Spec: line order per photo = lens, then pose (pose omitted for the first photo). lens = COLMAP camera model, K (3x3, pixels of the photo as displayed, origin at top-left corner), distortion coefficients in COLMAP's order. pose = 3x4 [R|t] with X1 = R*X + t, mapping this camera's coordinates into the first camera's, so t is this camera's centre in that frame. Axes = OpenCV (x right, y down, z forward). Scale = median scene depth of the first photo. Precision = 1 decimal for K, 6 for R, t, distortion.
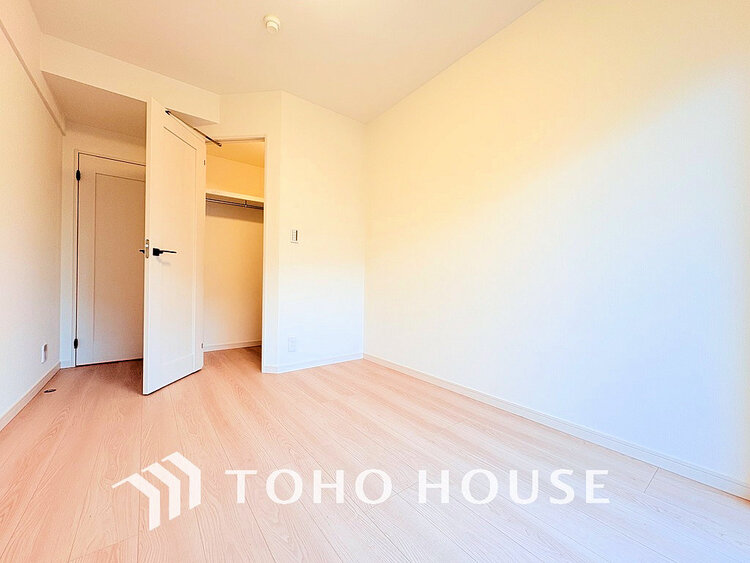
lens RADIAL K [[299.4, 0, 375.0], [0, 299.4, 281.5], [0, 0, 1]] dist [0.001219, -0.000009]
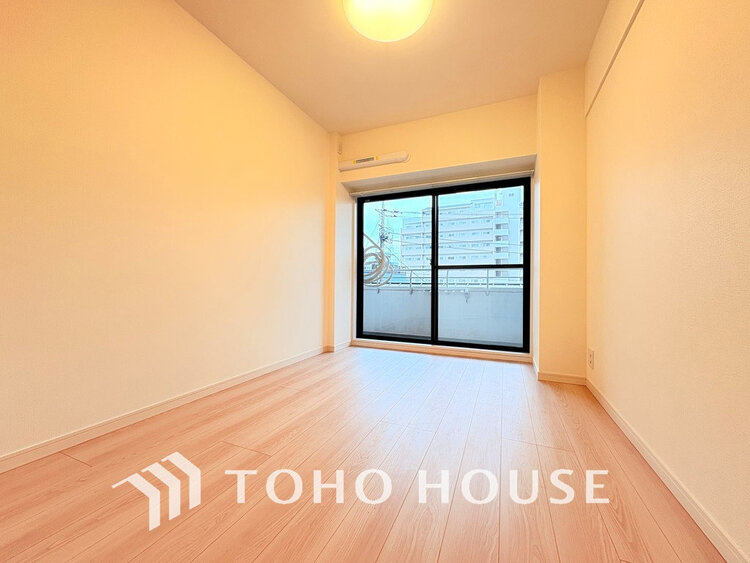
lens RADIAL K [[299.4, 0, 375.0], [0, 299.4, 281.5], [0, 0, 1]] dist [0.001219, -0.000009]
pose [[-0.487009, -0.010768, 0.873330, -0.940378], [-0.015578, 0.999872, 0.003641, 0.010862], [-0.873258, -0.011832, -0.487115, 1.213275]]
